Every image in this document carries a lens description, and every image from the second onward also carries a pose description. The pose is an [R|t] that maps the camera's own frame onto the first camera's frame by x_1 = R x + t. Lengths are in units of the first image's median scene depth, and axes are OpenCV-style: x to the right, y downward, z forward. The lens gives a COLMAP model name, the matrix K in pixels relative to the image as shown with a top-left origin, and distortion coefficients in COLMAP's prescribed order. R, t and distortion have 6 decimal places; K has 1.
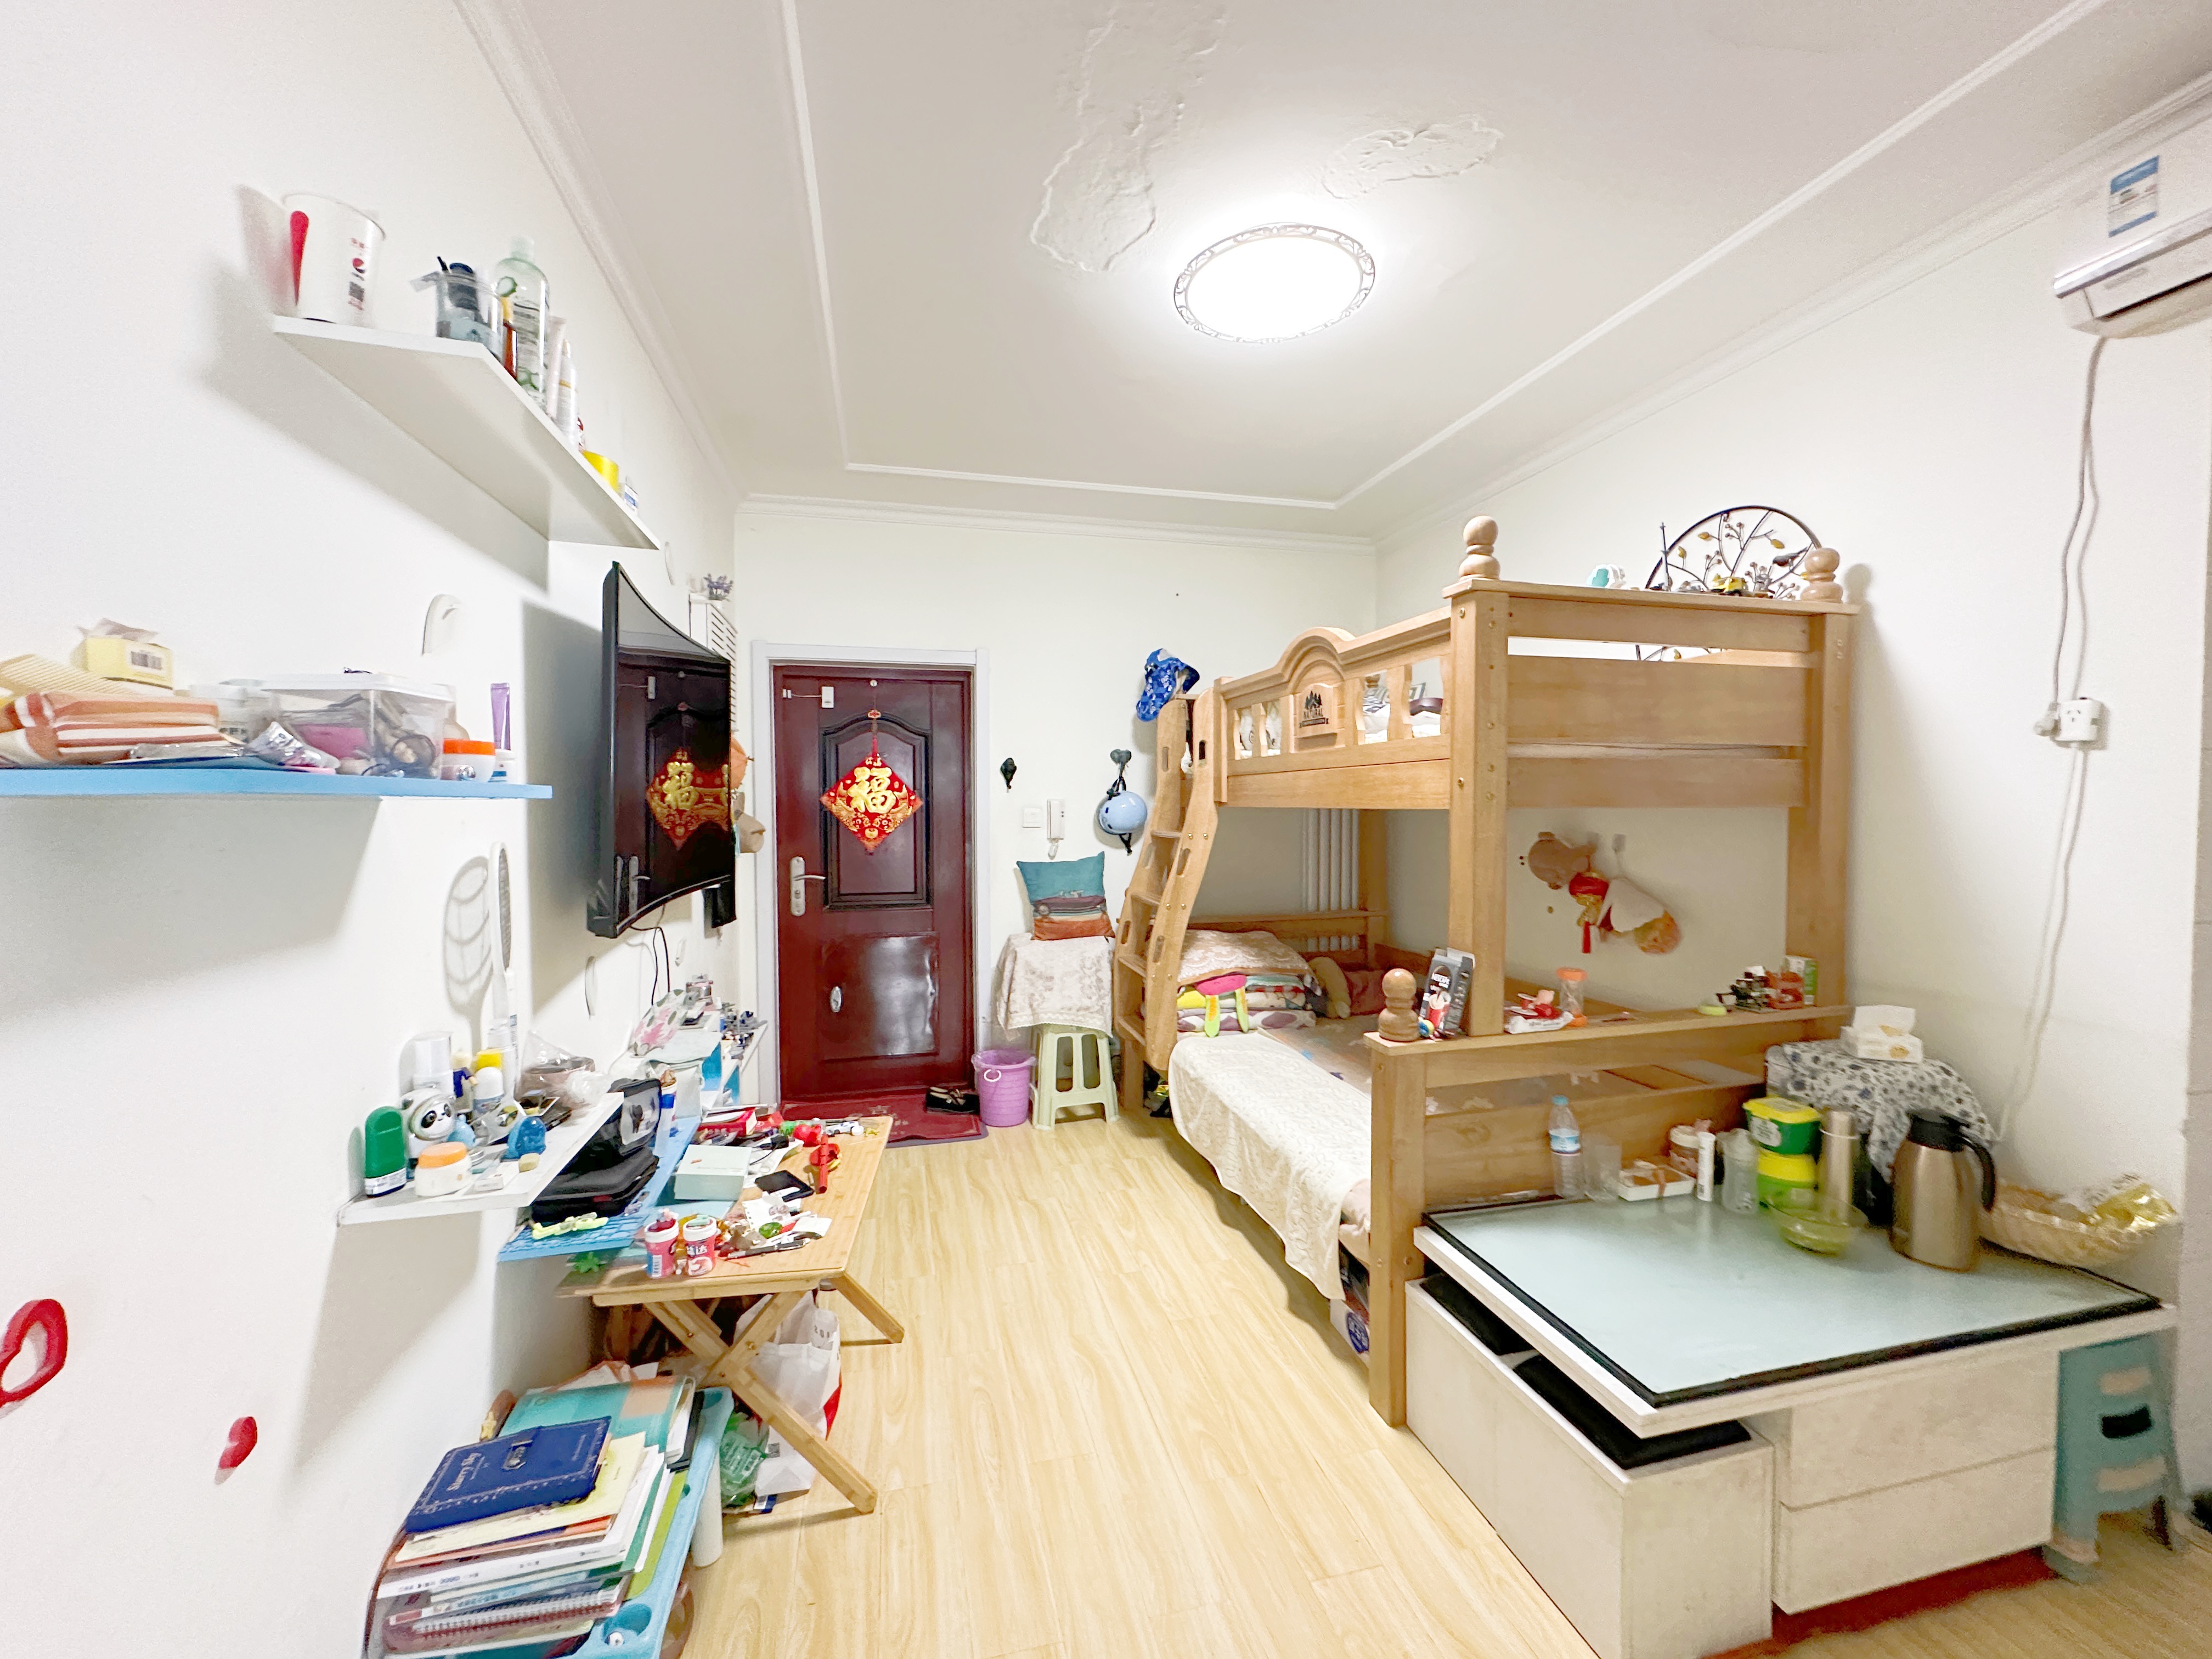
lens RADIAL K [[887.6, 0, 1104.2], [0, 887.6, 829.1], [0, 0, 1]] dist [0.000640, 0.000045]
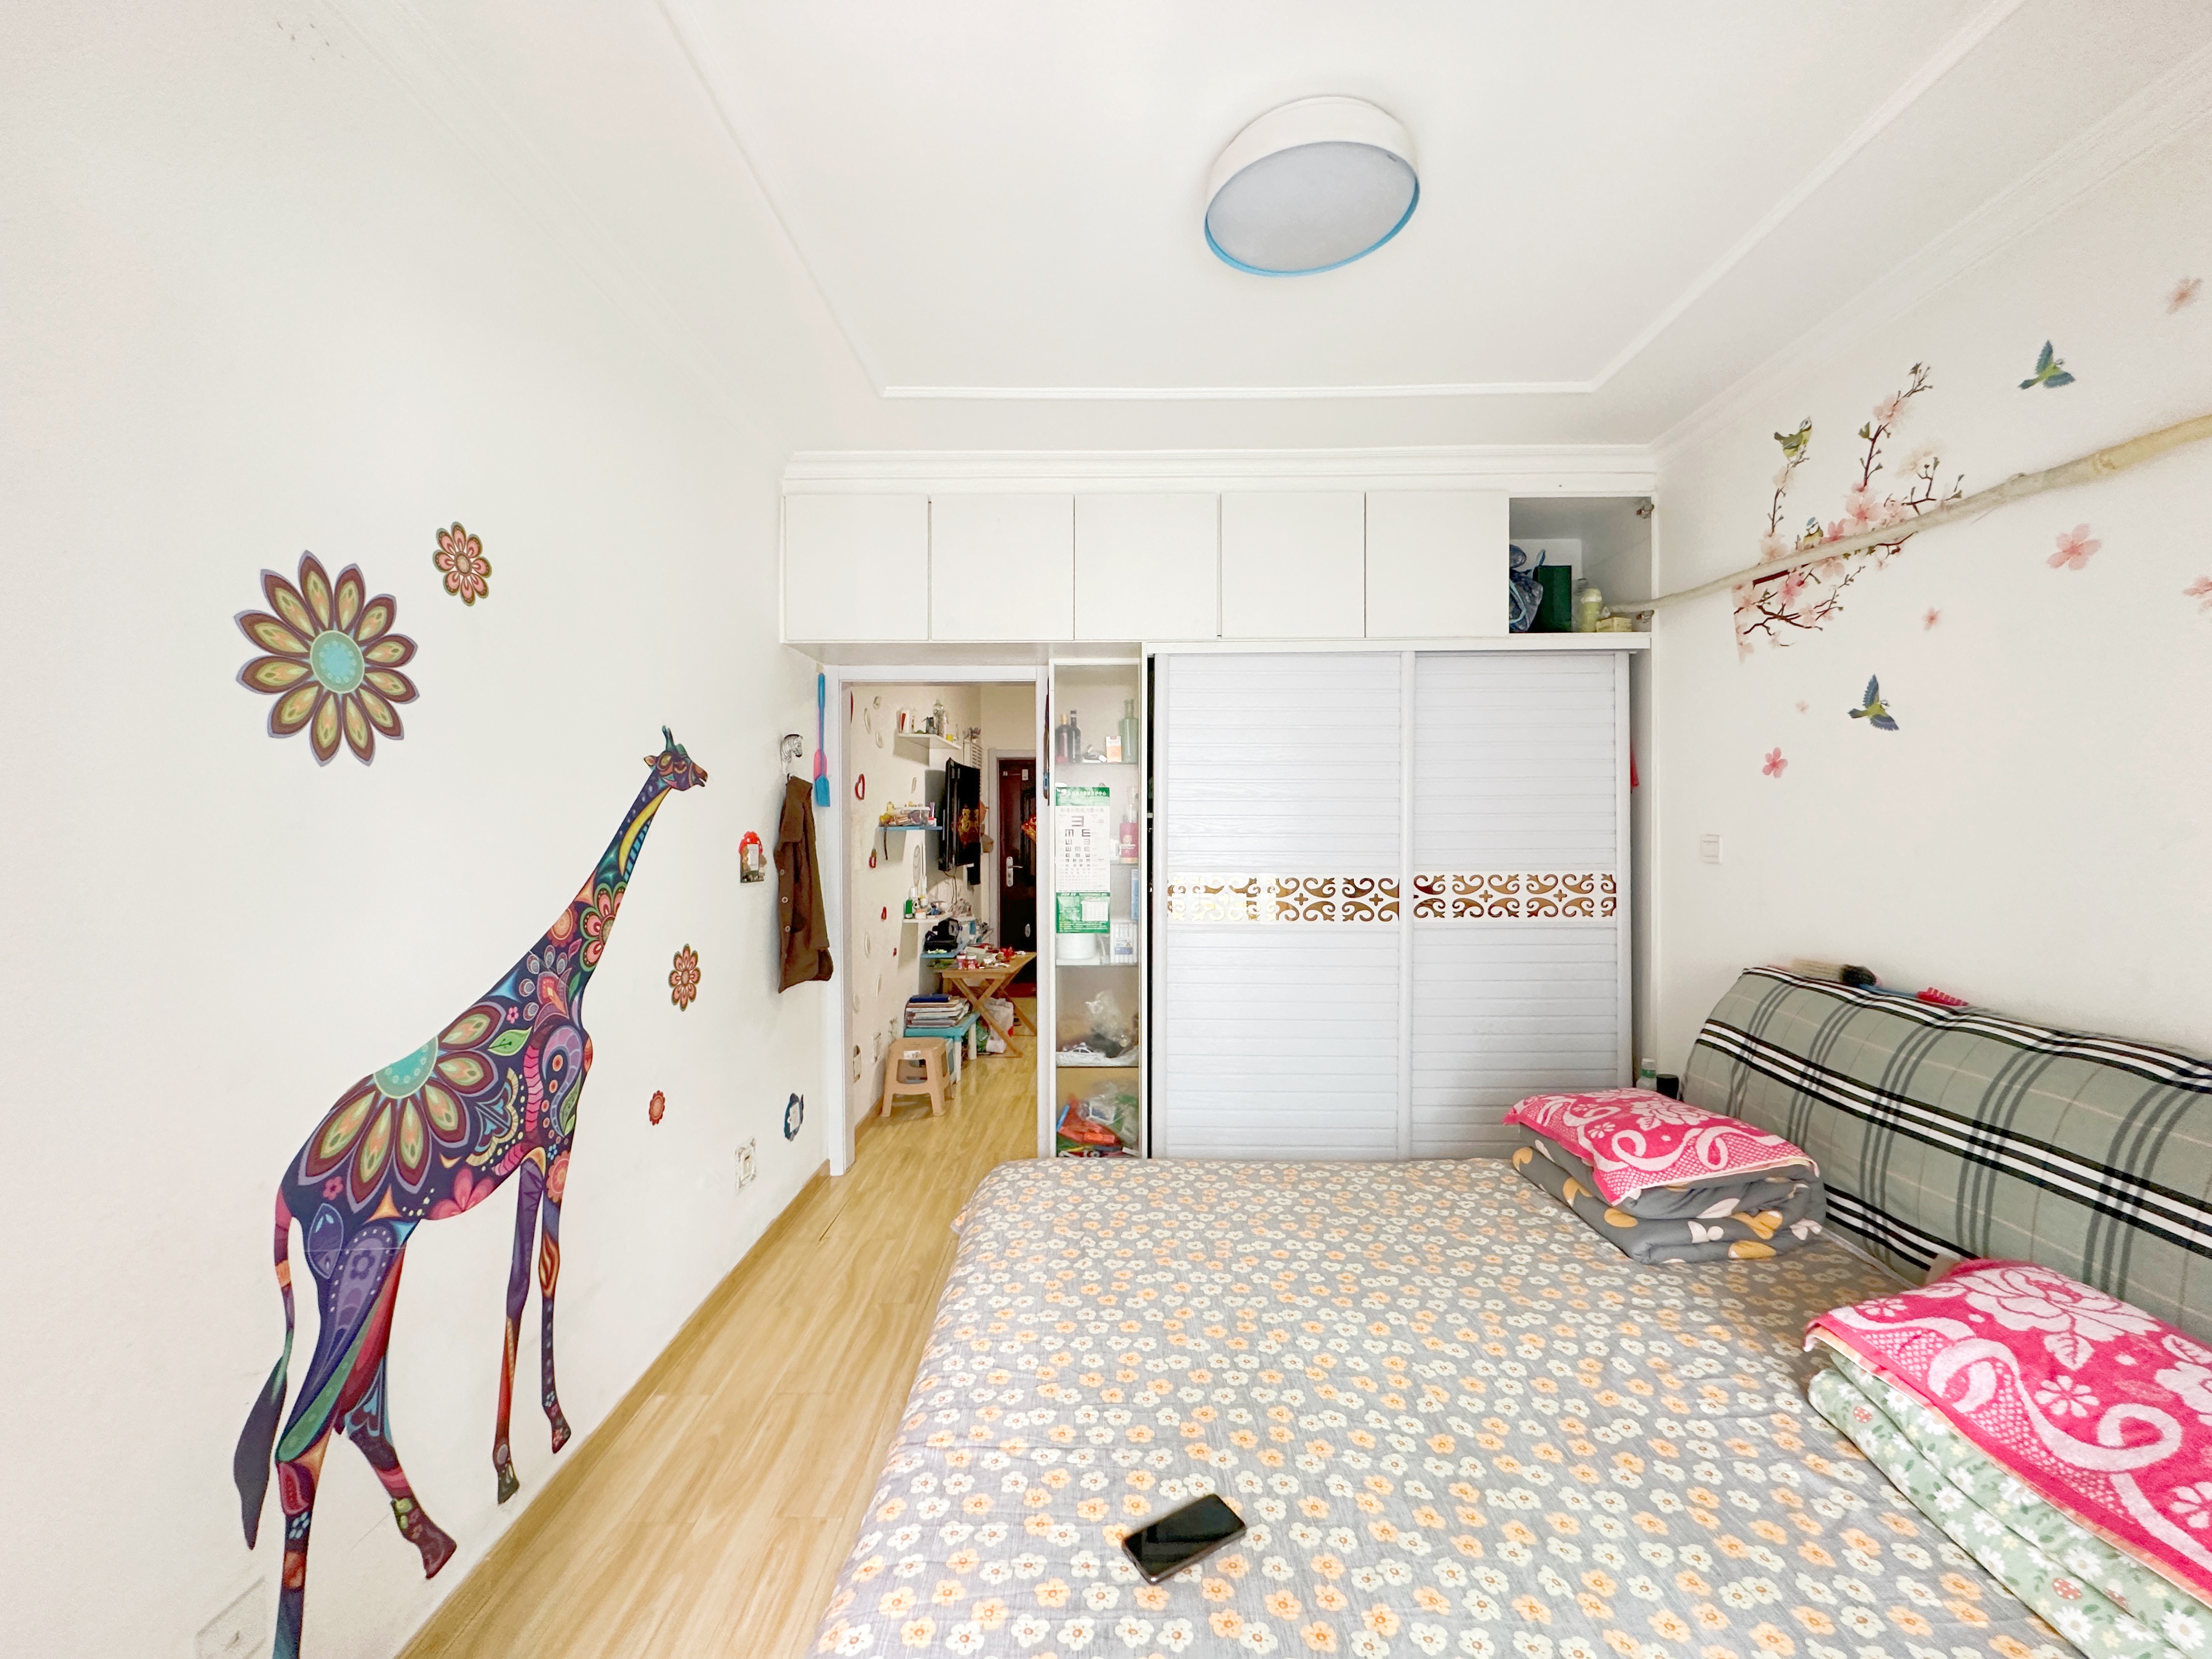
lens RADIAL K [[887.6, 0, 1107.7], [0, 887.6, 827.8], [0, 0, 1]] dist [0.000640, 0.000045]
pose [[0.969900, 0.000443, -0.243503, 0.568623], [-0.006792, 0.999658, -0.025236, 0.027827], [0.243408, 0.026130, 0.969572, -1.411686]]
